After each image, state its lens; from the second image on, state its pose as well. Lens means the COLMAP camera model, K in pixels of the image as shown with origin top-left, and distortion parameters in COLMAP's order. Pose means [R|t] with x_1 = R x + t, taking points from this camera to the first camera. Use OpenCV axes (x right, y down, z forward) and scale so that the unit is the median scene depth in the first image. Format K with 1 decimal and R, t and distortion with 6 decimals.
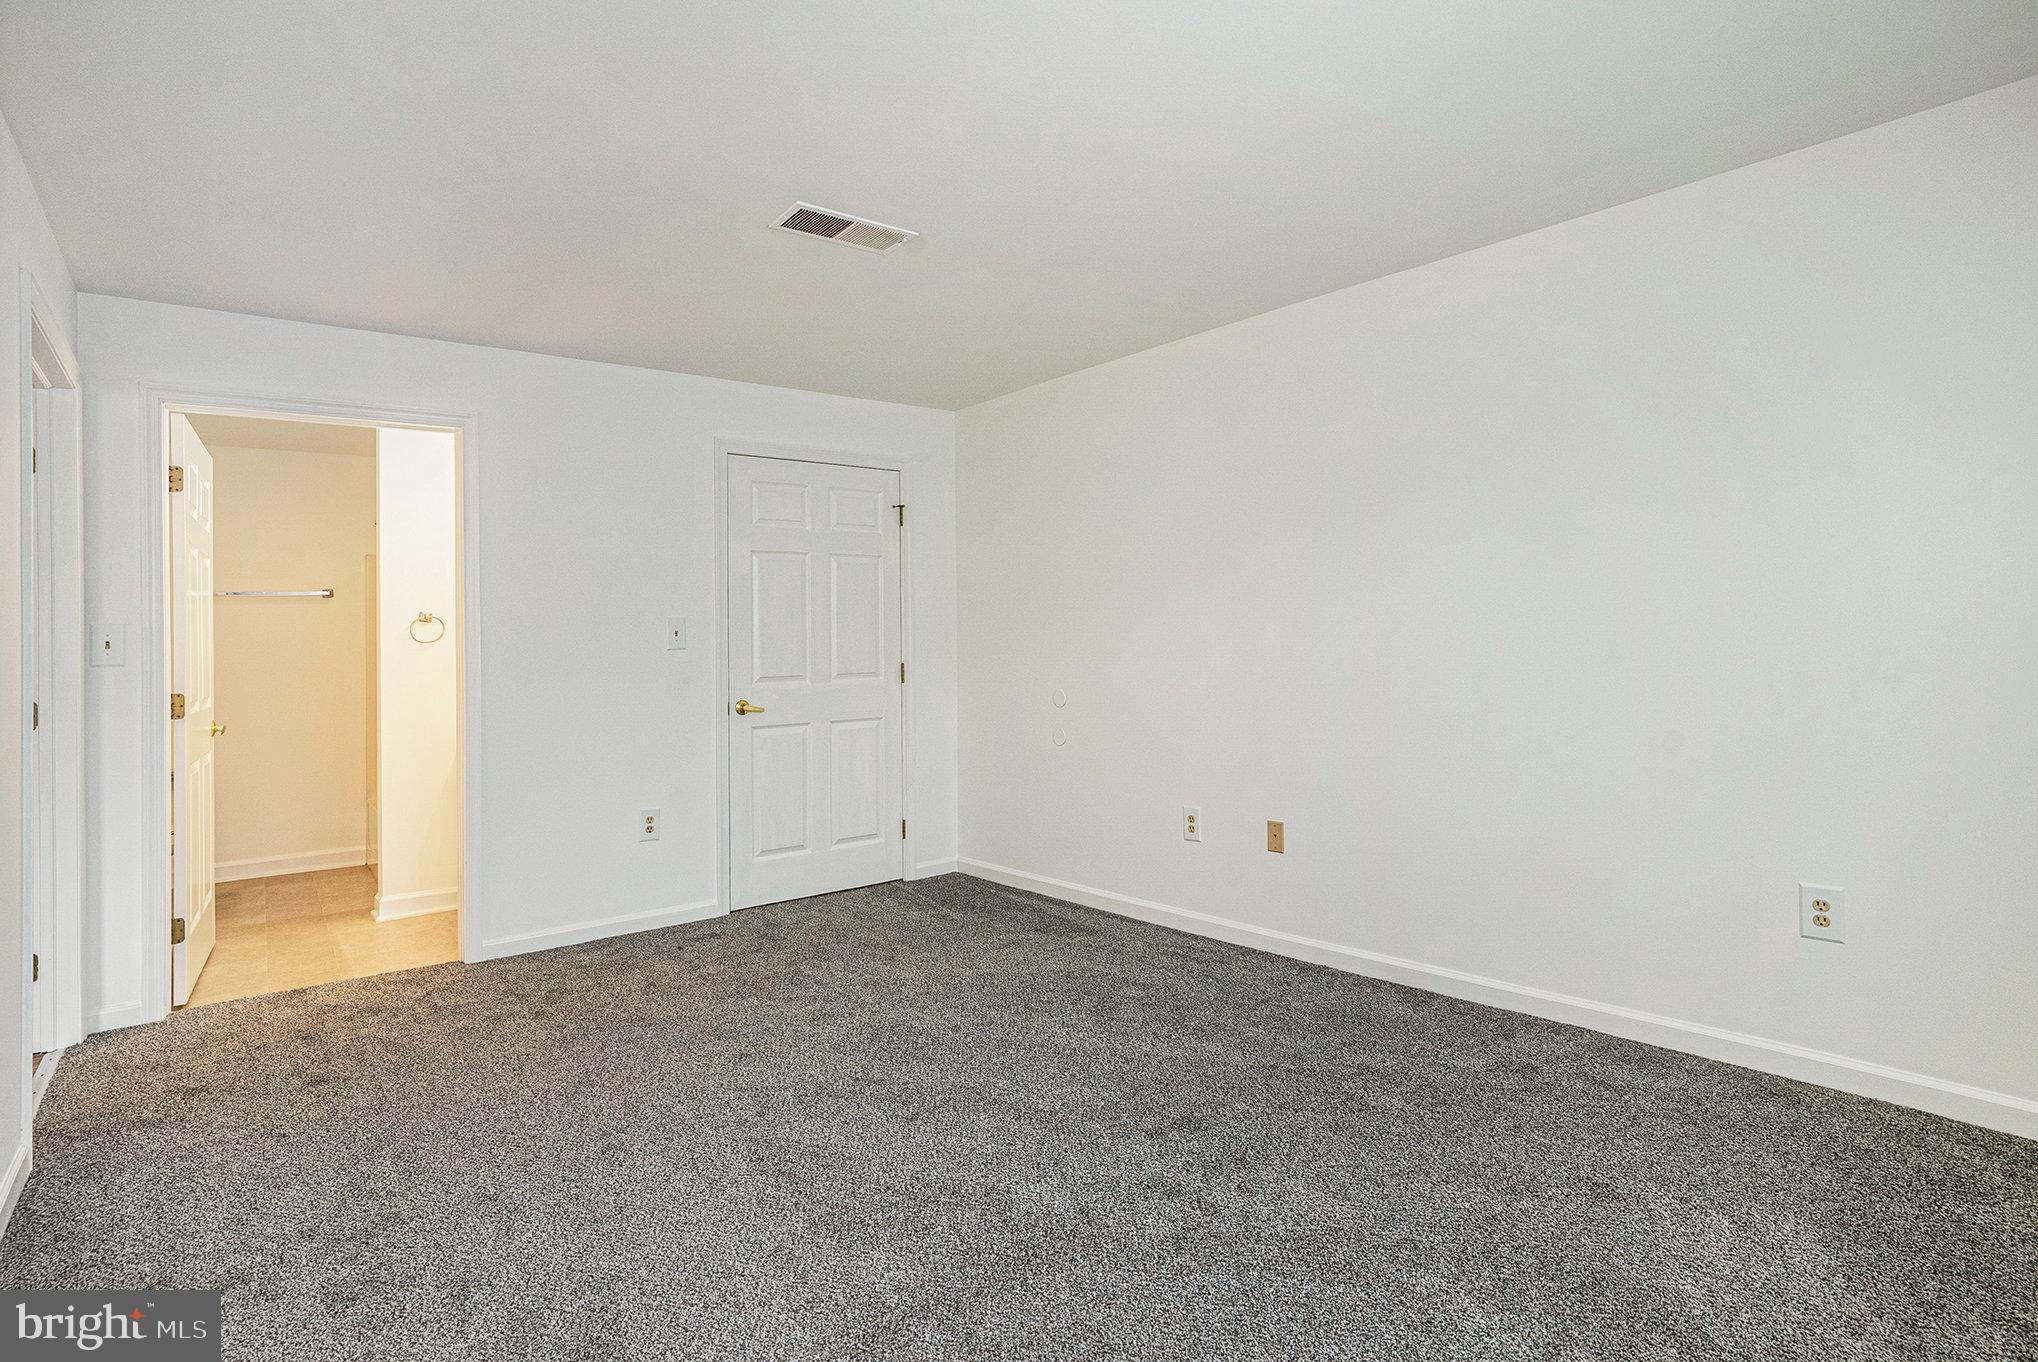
lens RADIAL K [[1006.9, 0, 1029.8], [0, 1006.9, 651.9], [0, 0, 1]] dist [-0.023077, 0.001597]
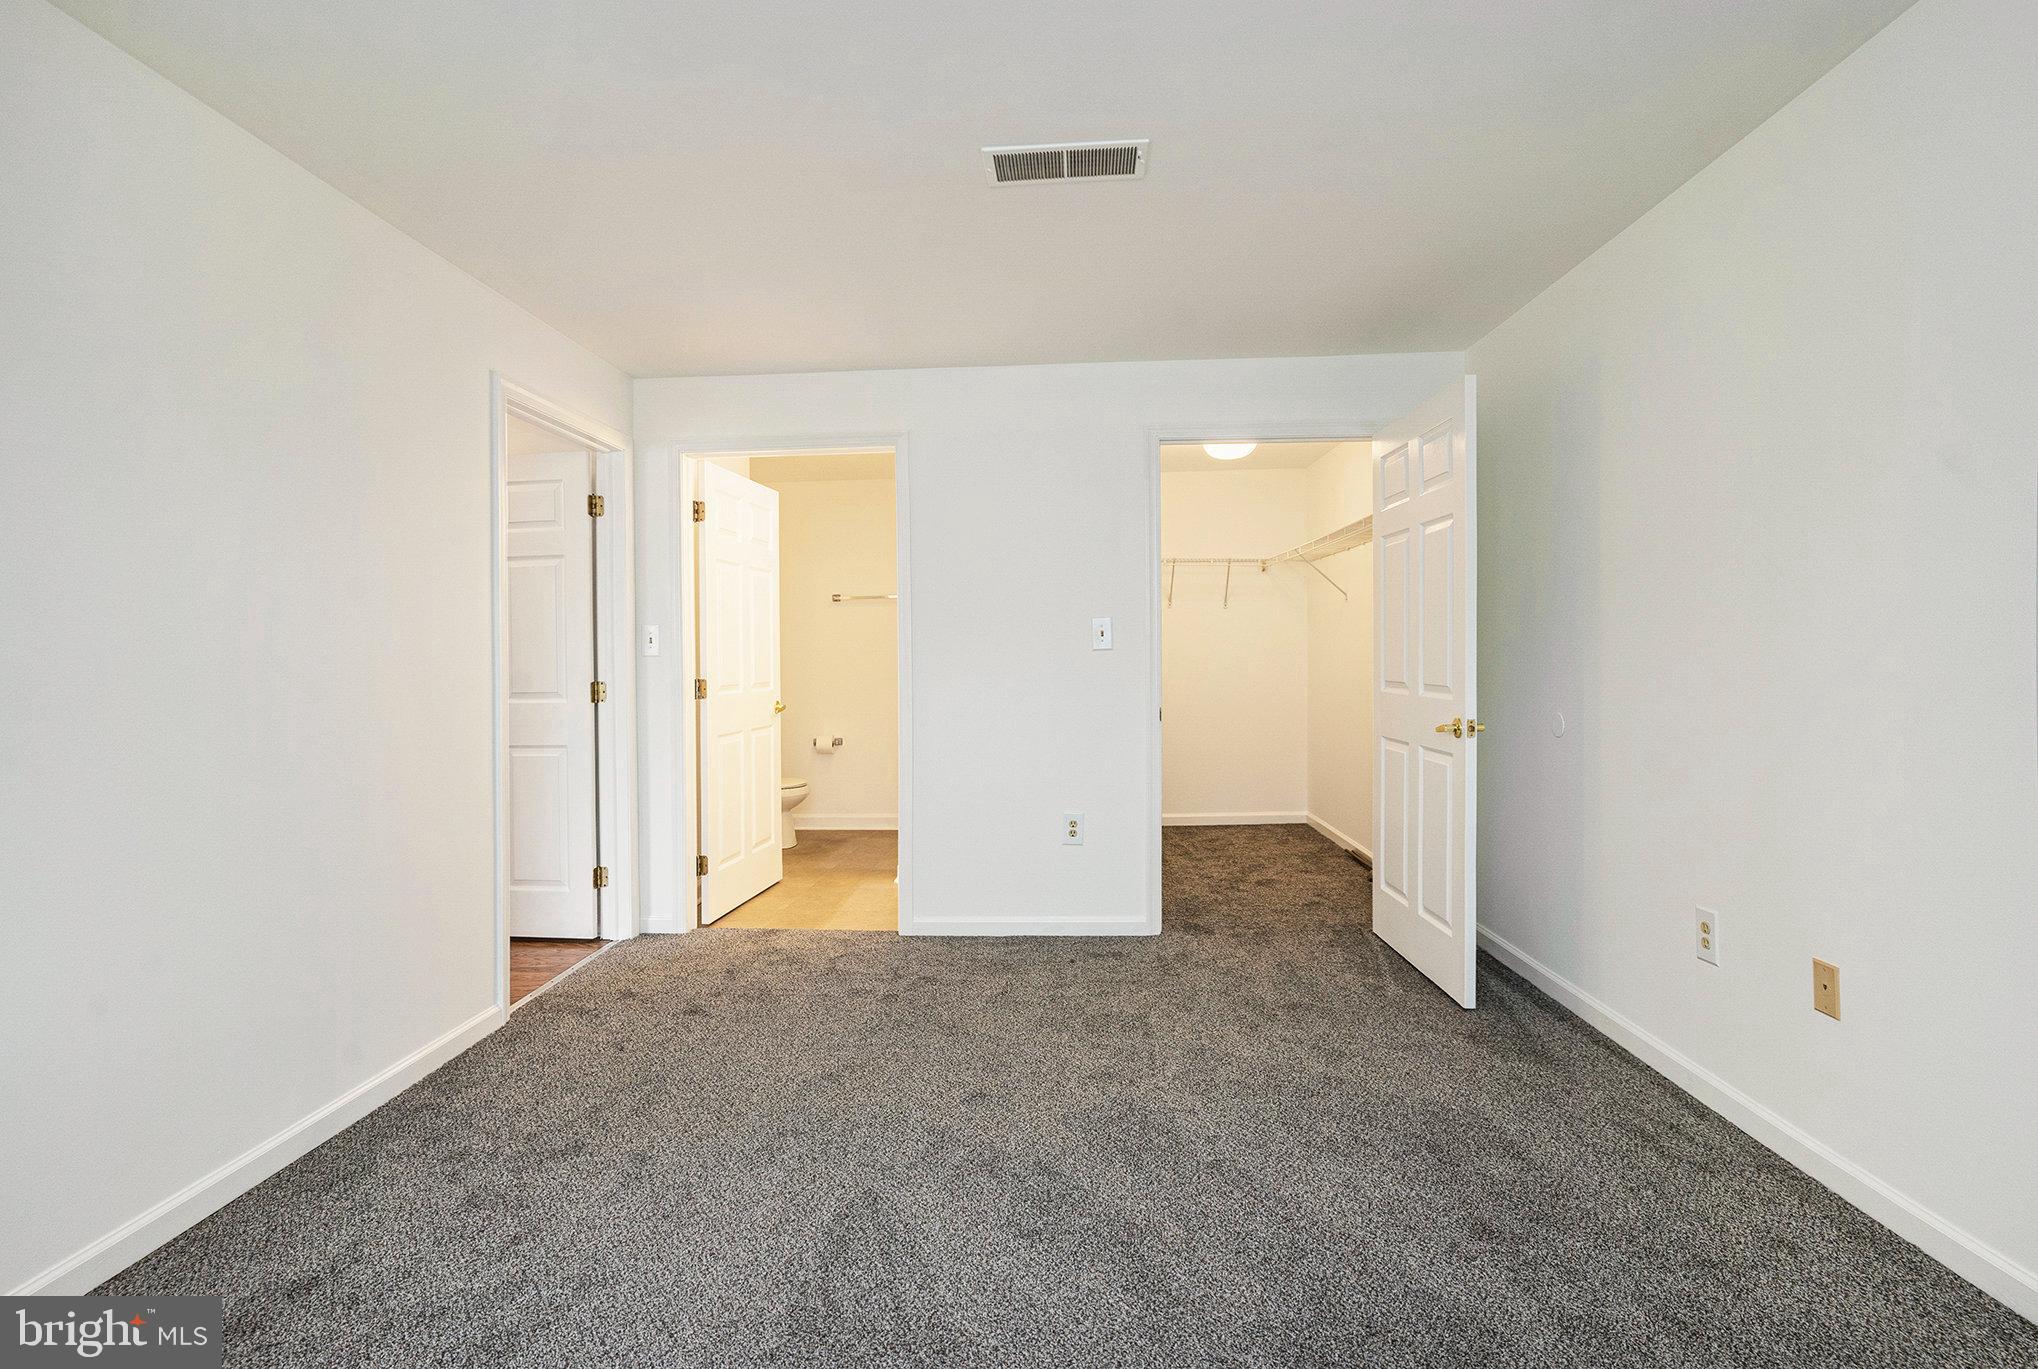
lens RADIAL K [[1028.2, 0, 888.8], [0, 1028.2, 632.6], [0, 0, 1]] dist [-0.057650, 0.035087]
pose [[0.751146, 0.005054, -0.660116, 0.219648], [-0.015098, 0.999841, -0.009525, -0.010835], [0.659963, 0.017121, 0.751103, 0.190369]]
